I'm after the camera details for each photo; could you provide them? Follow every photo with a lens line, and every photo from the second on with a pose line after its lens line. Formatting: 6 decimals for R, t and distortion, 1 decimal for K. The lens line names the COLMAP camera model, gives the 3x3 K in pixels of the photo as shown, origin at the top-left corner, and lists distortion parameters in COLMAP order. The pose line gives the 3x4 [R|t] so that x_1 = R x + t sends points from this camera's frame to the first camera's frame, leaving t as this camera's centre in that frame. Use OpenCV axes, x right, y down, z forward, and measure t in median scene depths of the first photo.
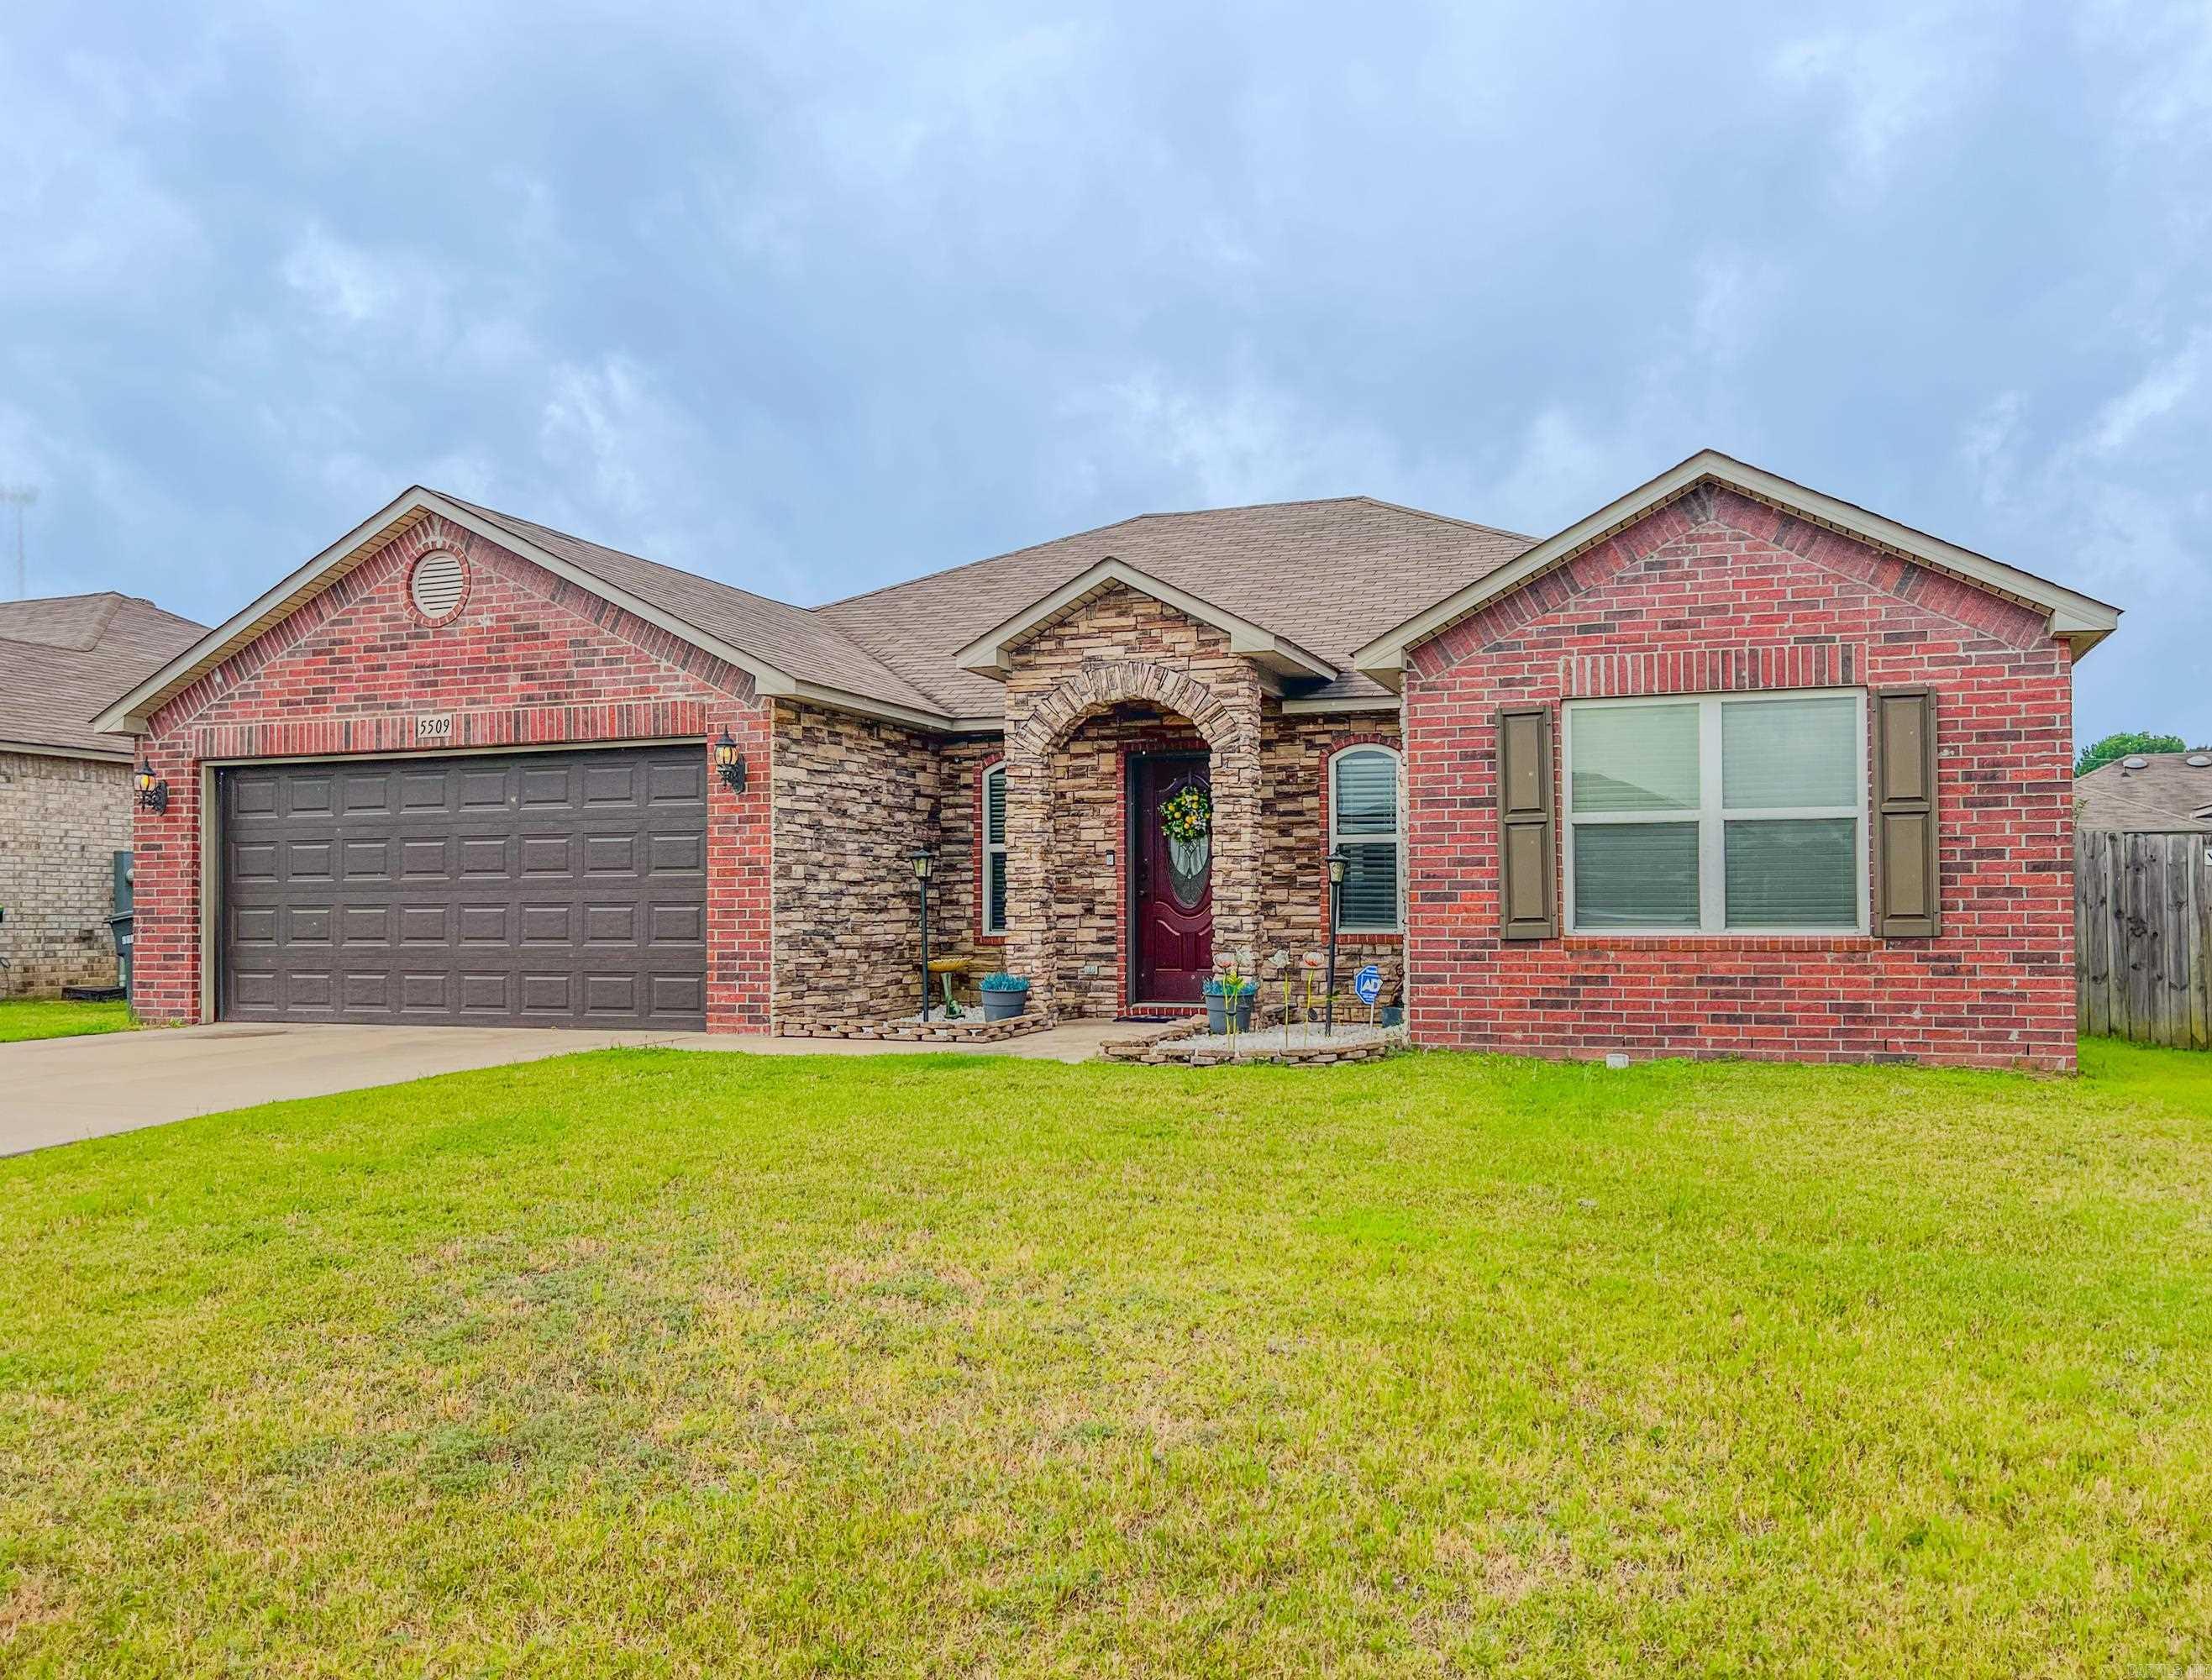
lens RADIAL K [[1699.5, 0, 1159.3], [0, 1699.5, 860.1], [0, 0, 1]] dist [-0.003657, -0.003961]
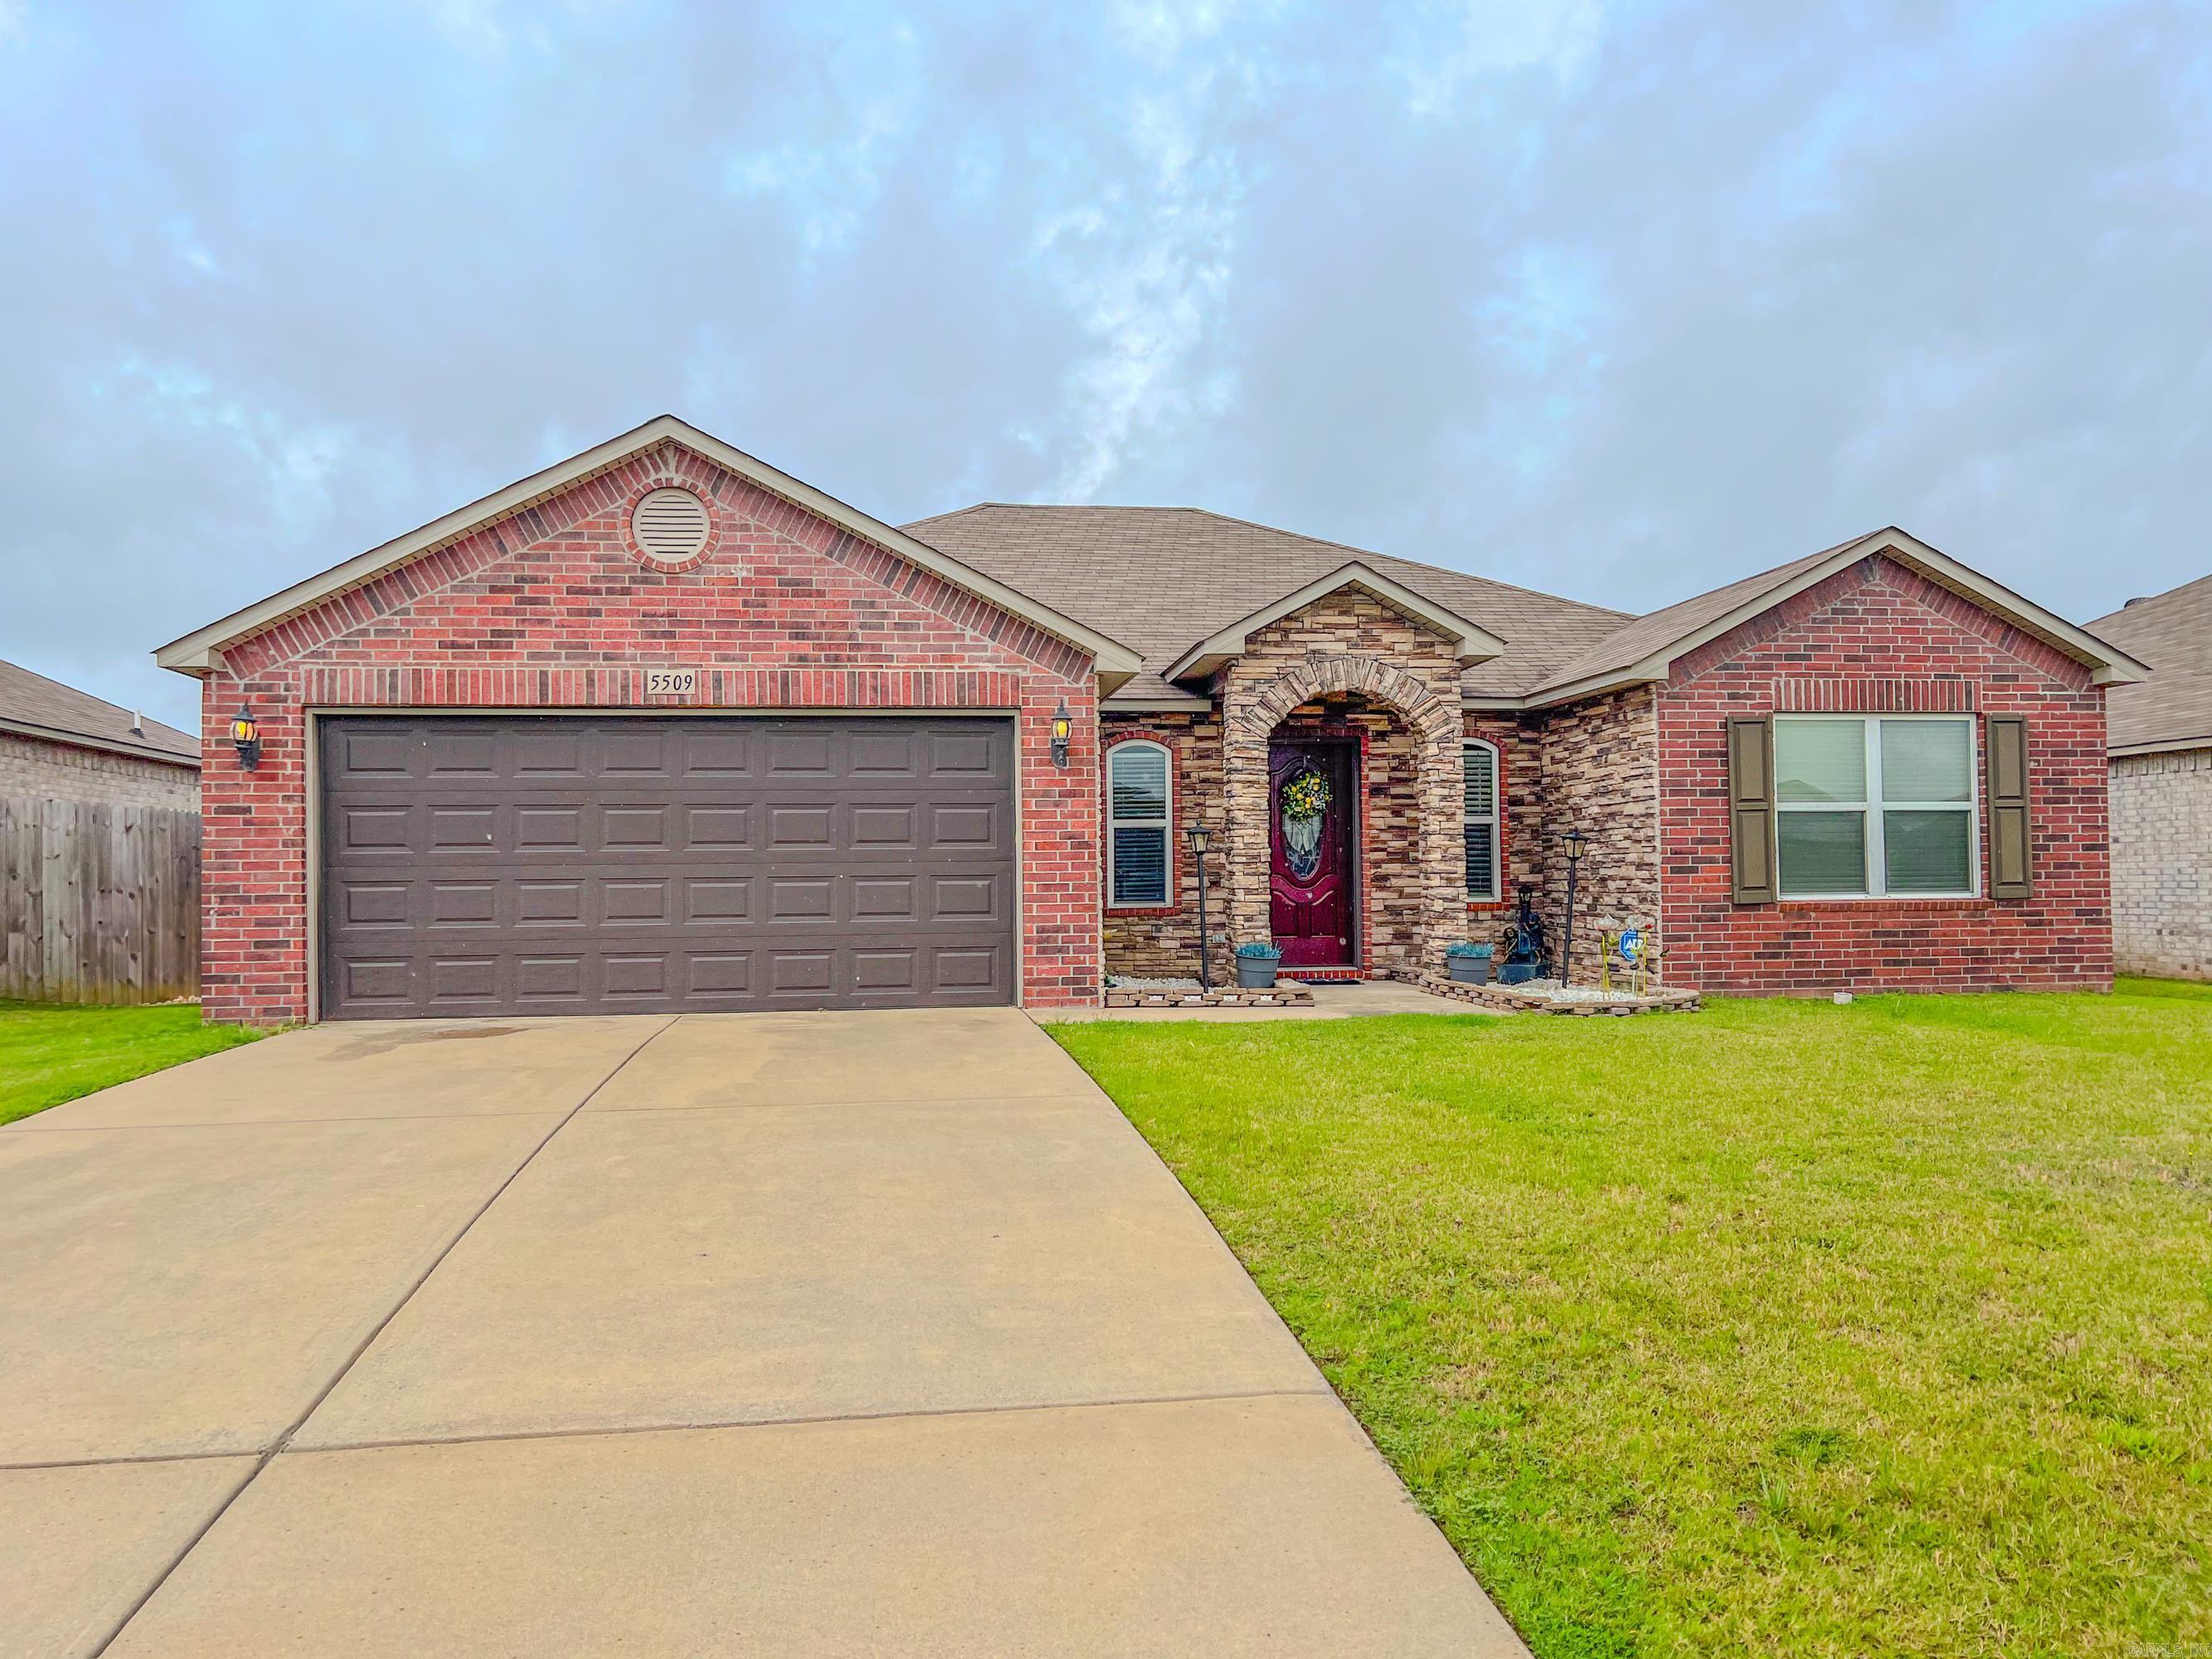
lens RADIAL K [[1697.7, 0, 1106.0], [0, 1697.7, 829.5], [0, 0, 1]] dist [0.009626, -0.006828]
pose [[0.890549, 0.010577, 0.454764, -0.650052], [-0.008222, 0.999941, -0.007155, 0.004387], [-0.454813, 0.002633, 0.890583, 0.090130]]
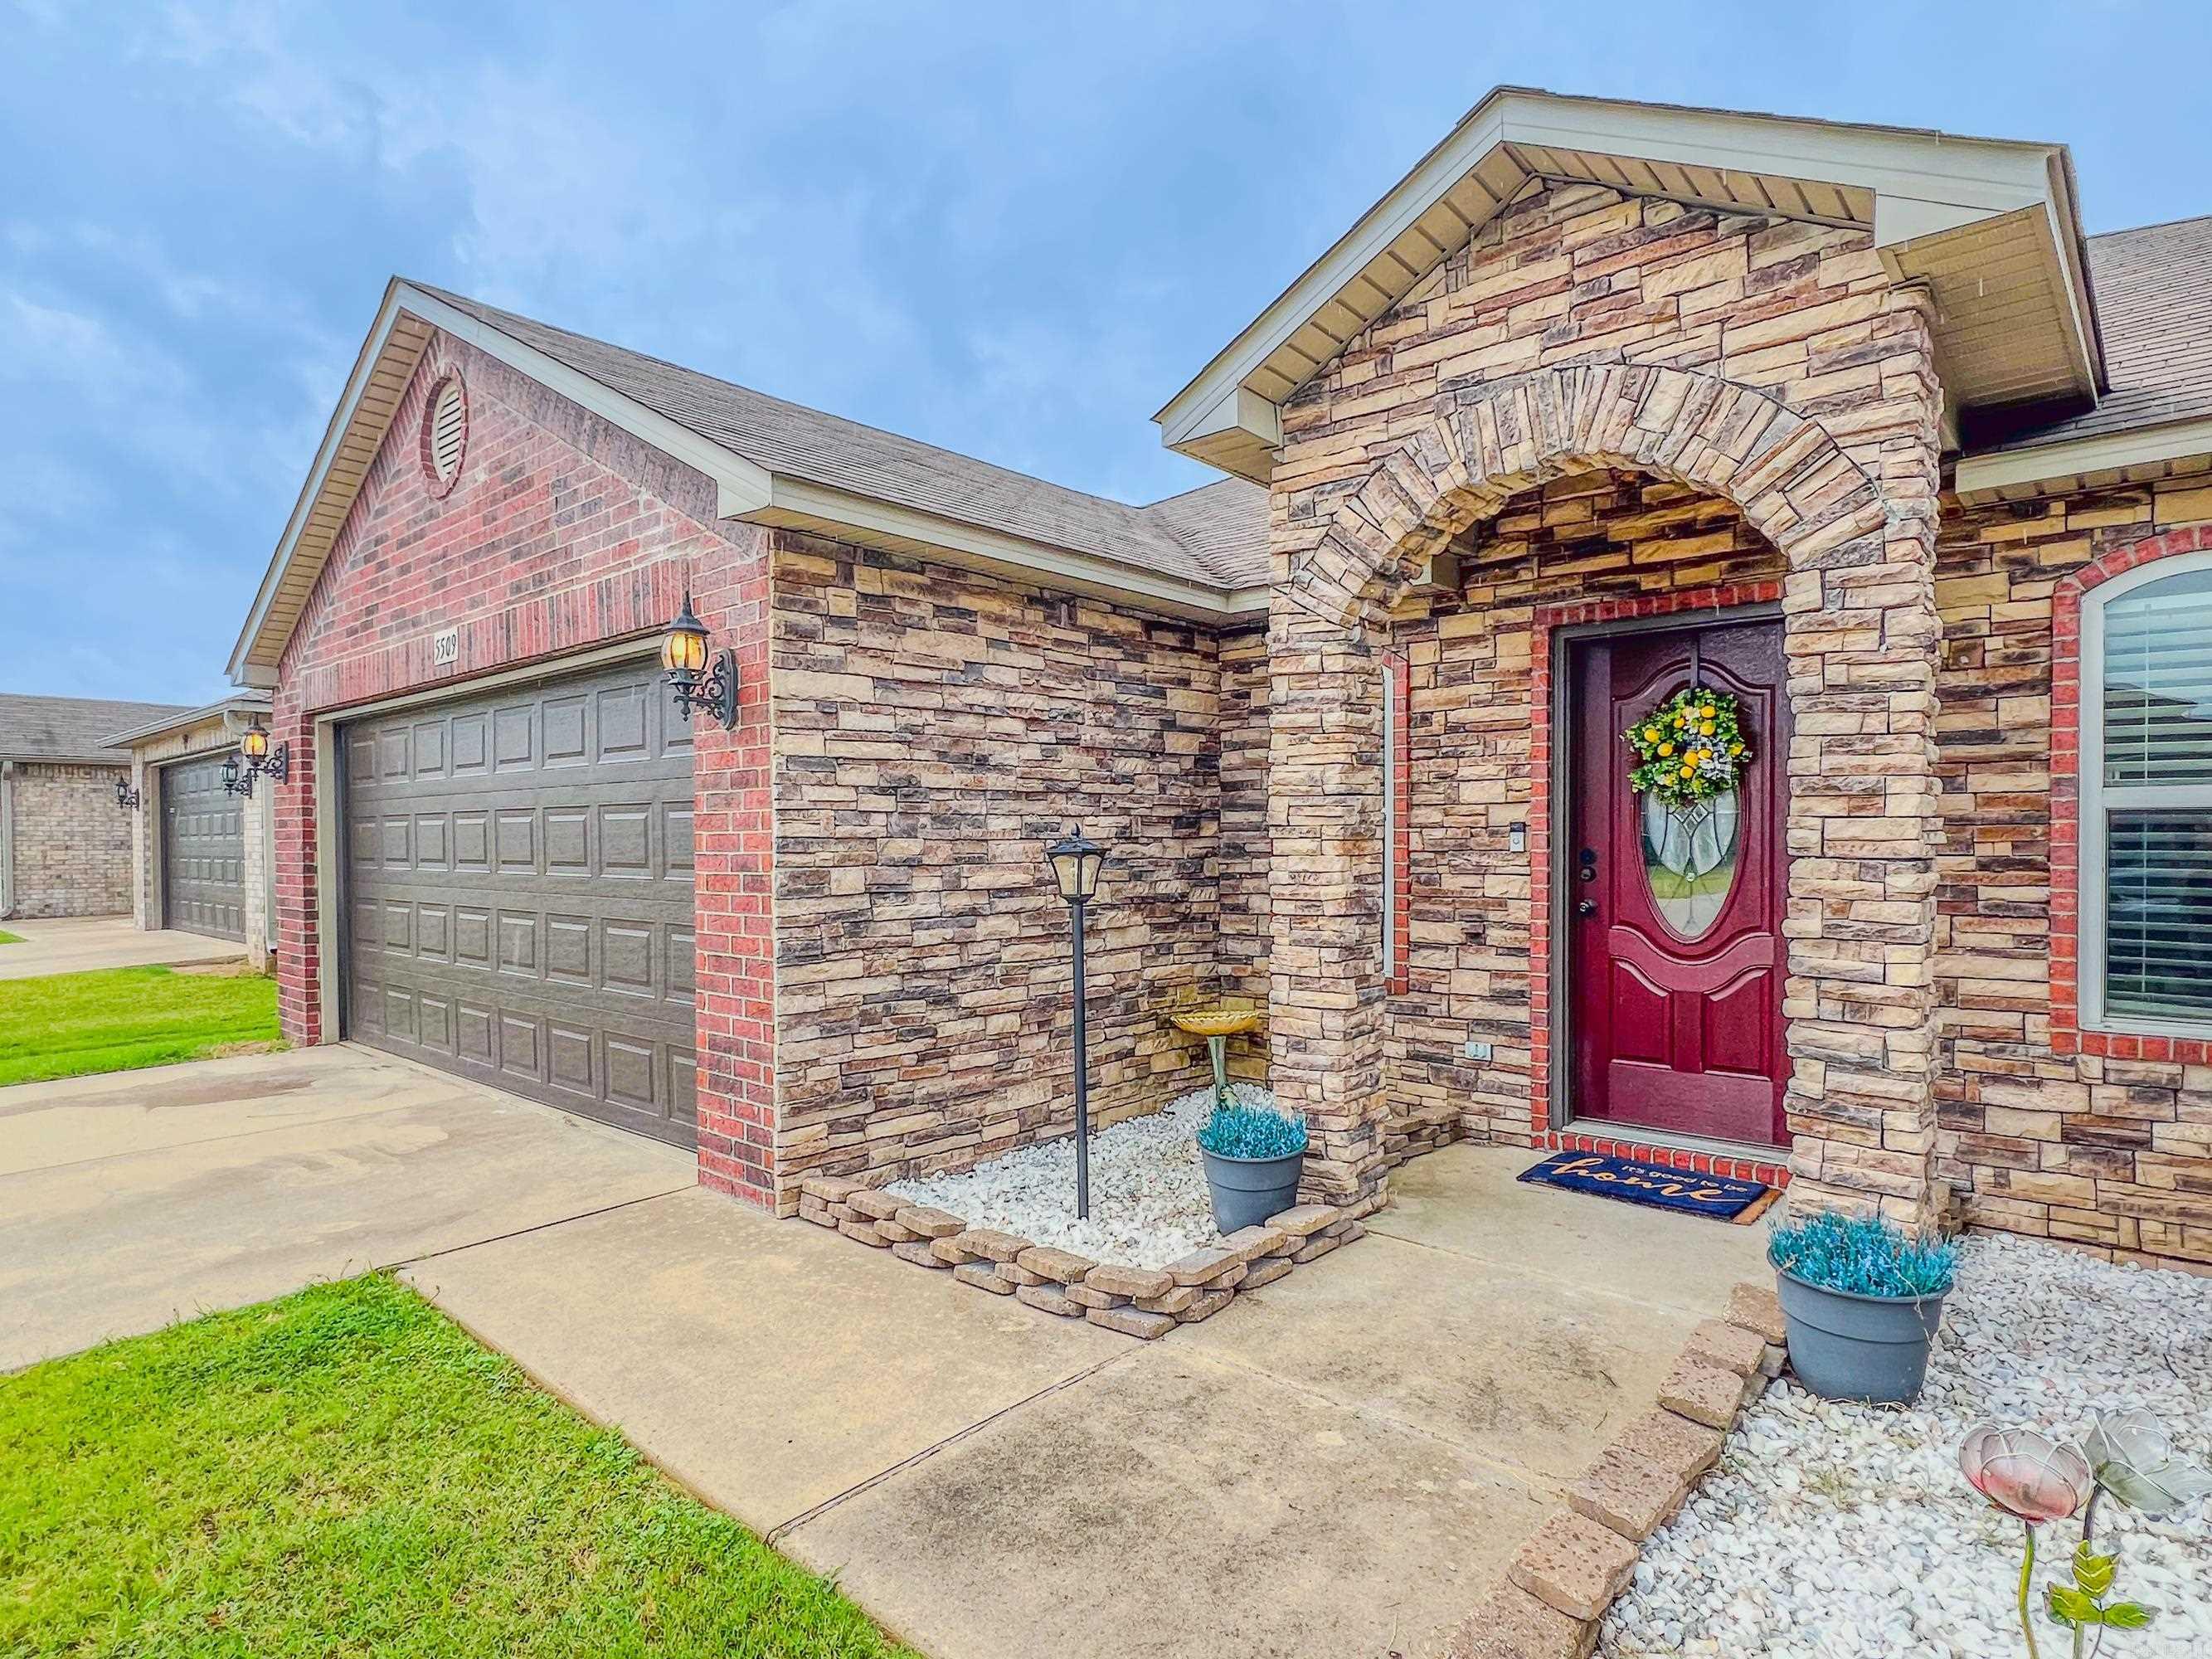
lens RADIAL K [[1217.3, 0, 1089.2], [0, 1217.3, 859.0], [0, 0, 1]] dist [-0.001984, -0.000673]
pose [[0.921245, 0.007065, -0.388918, -0.005740], [0.013079, 0.998707, 0.049123, -0.015996], [0.388762, -0.050341, 0.919962, 0.674806]]
